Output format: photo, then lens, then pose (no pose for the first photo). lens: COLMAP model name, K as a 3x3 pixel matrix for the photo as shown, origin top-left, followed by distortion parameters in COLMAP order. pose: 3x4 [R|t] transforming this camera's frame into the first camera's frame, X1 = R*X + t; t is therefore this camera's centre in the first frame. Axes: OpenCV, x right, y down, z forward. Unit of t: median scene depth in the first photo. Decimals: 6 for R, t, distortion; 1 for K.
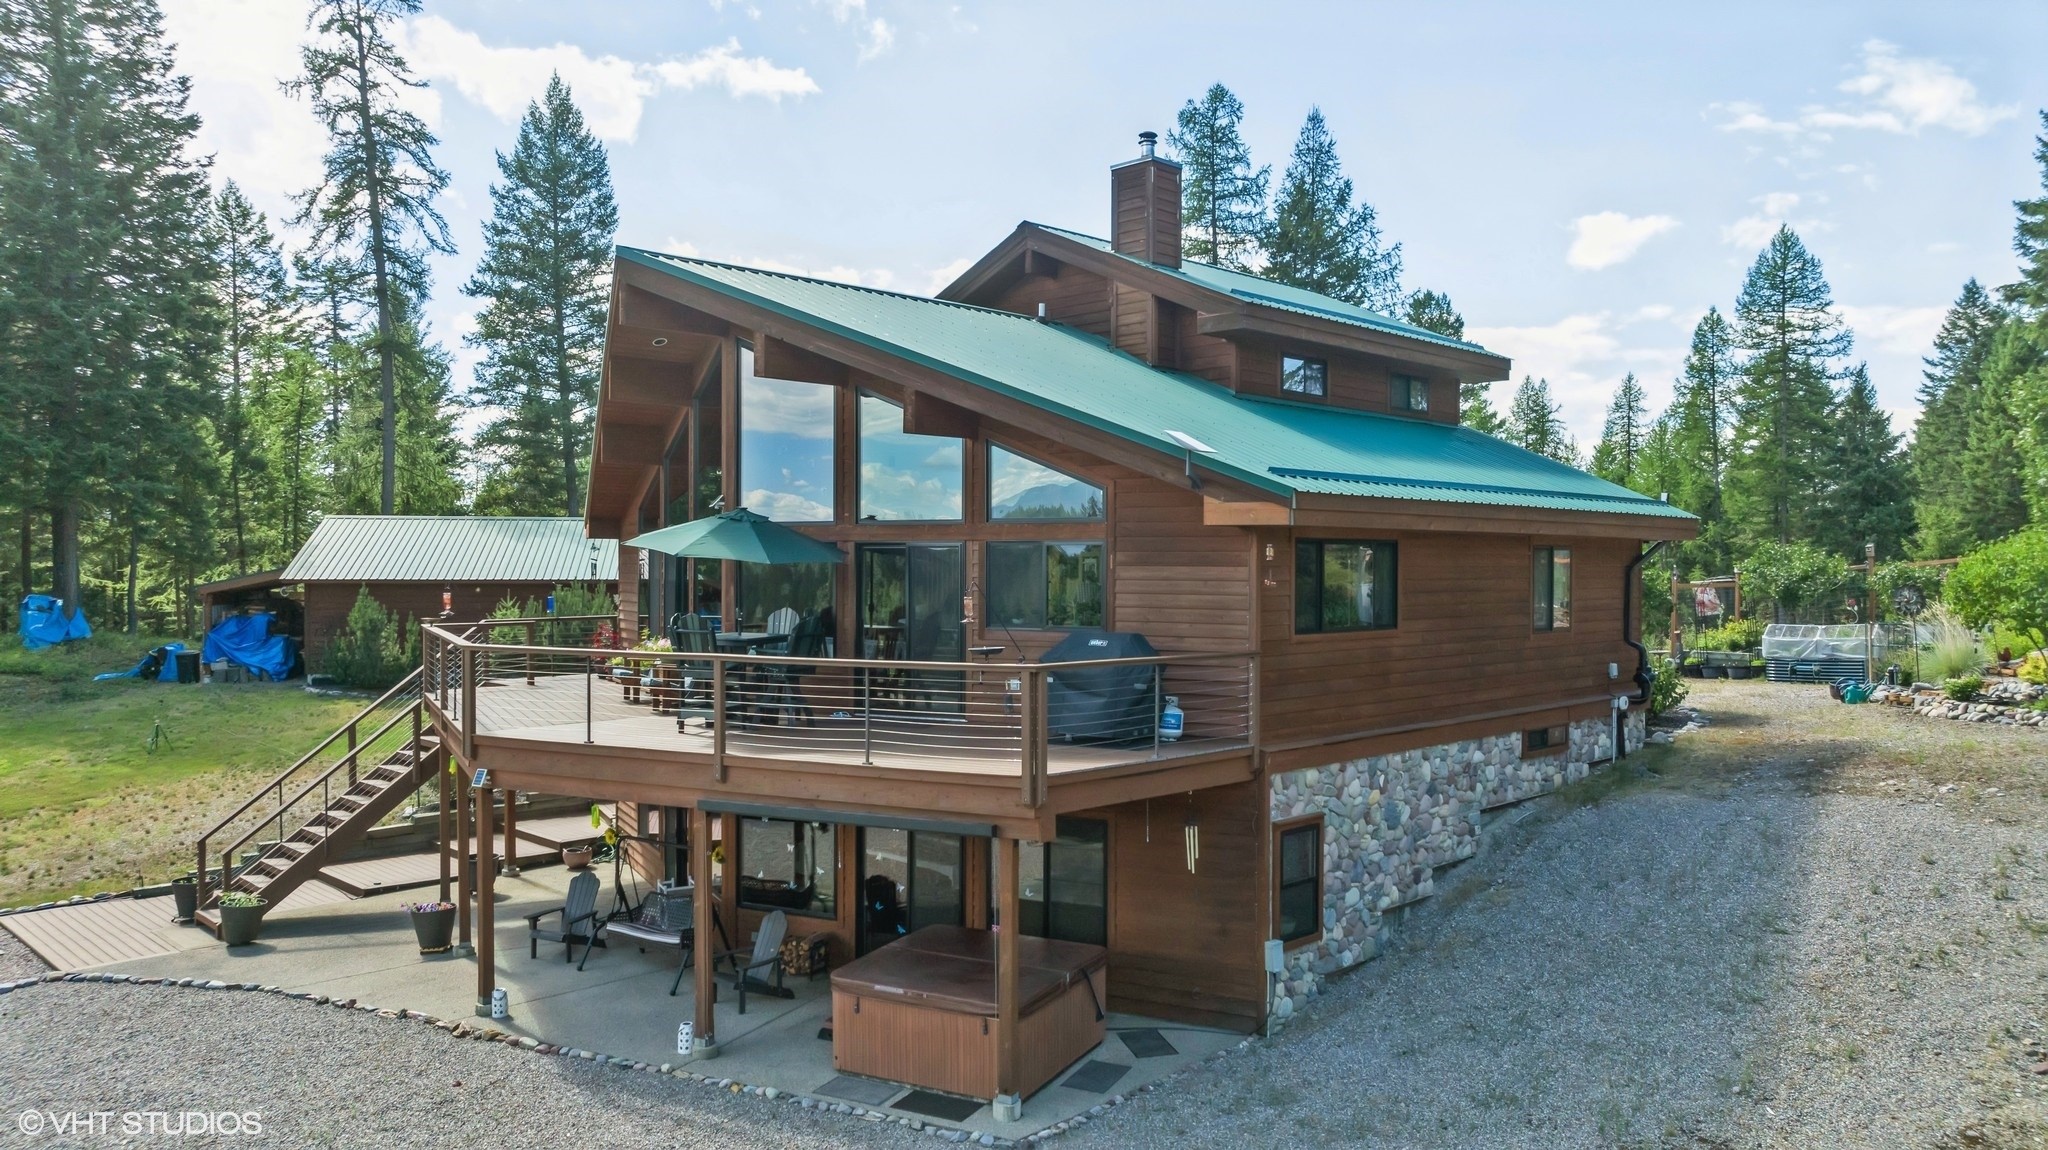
lens RADIAL K [[1445.8, 0, 1040.1], [0, 1445.8, 563.2], [0, 0, 1]] dist [-0.031985, 0.040723]
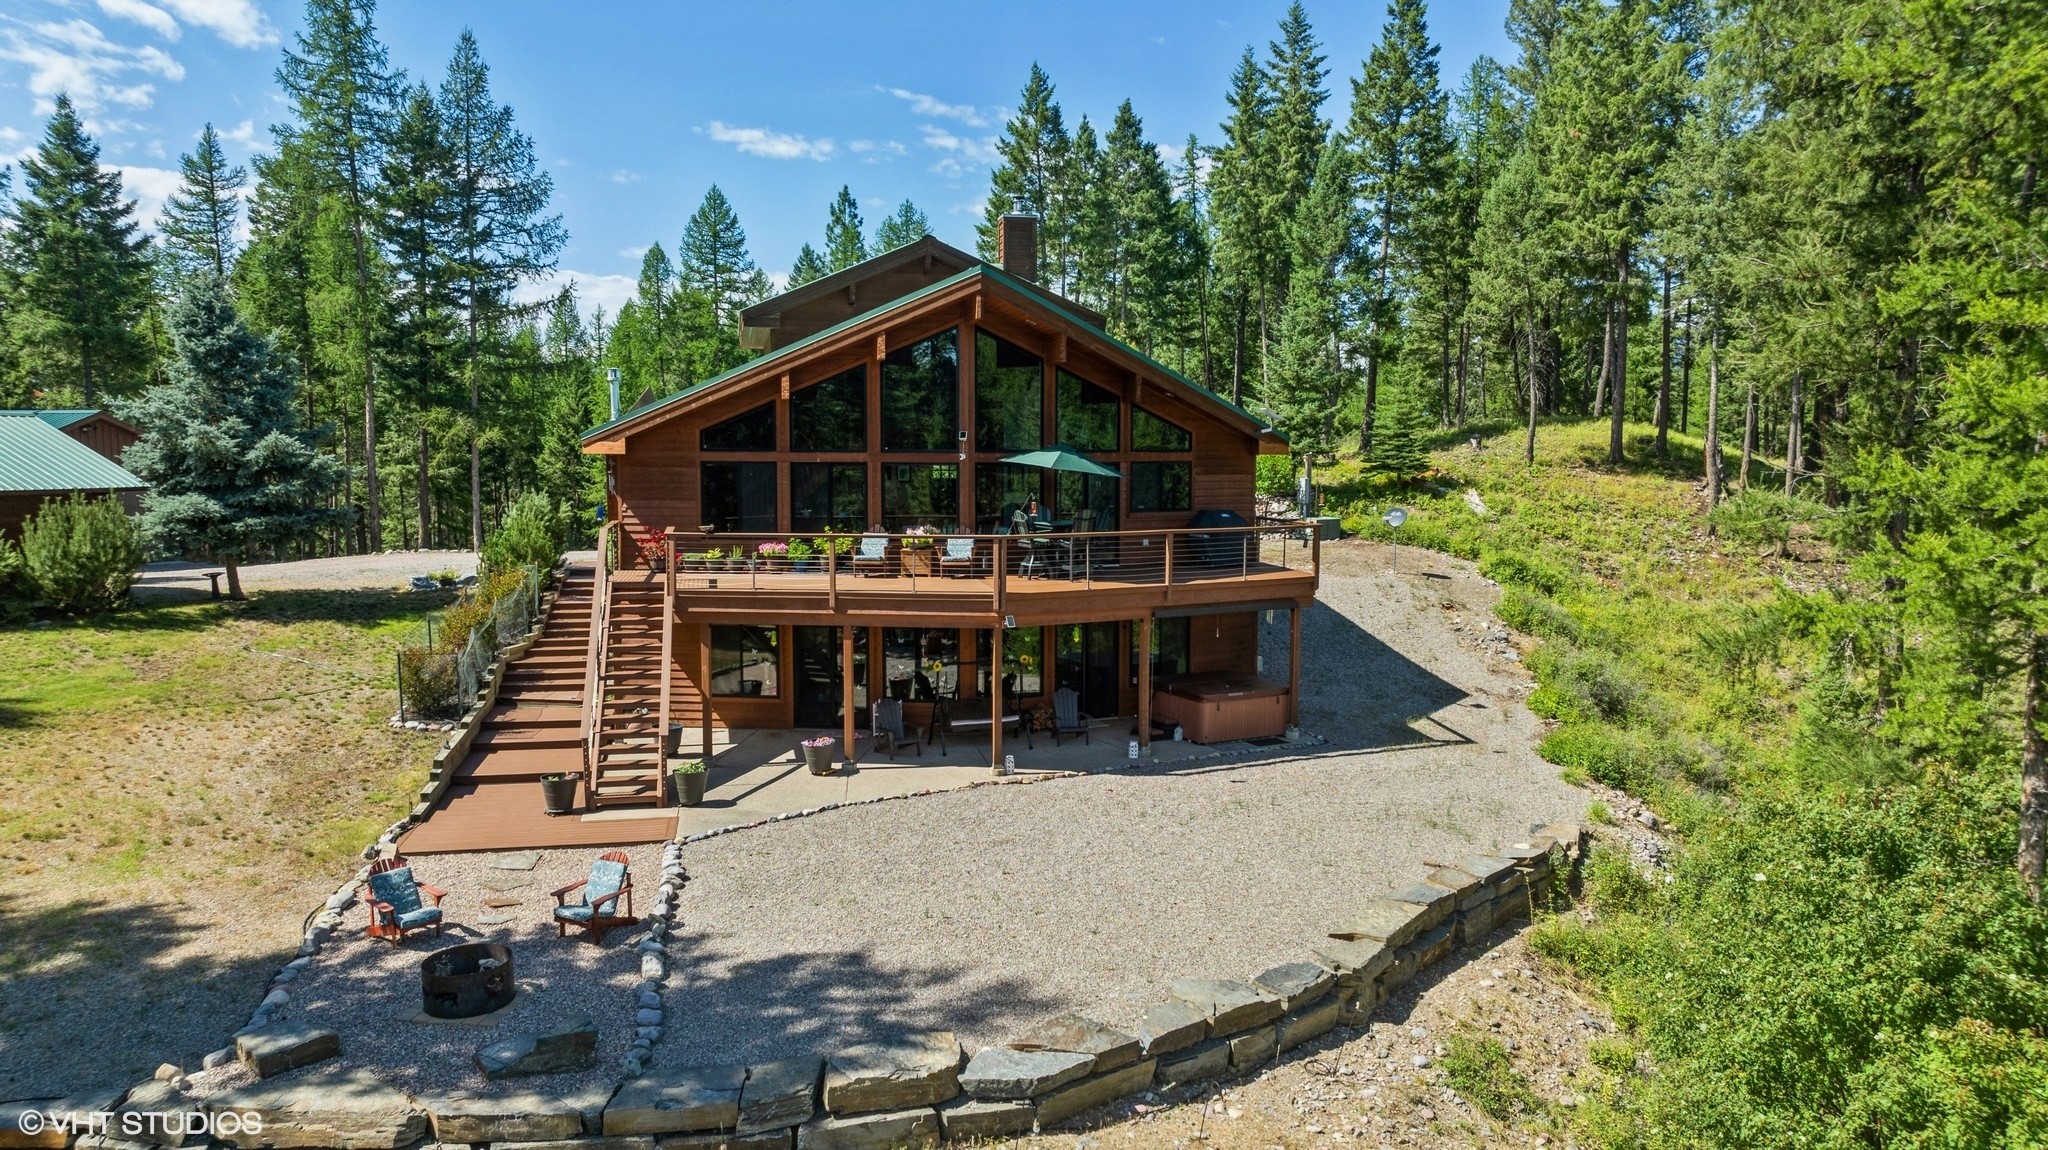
lens RADIAL K [[1445.8, 0, 1023.3], [0, 1445.8, 577.1], [0, 0, 1]] dist [-0.031985, 0.040723]
pose [[0.565575, -0.080854, 0.820724, -1.519097], [-0.000451, 0.995152, 0.098348, -0.048454], [-0.824697, -0.055993, 0.562797, 0.104868]]
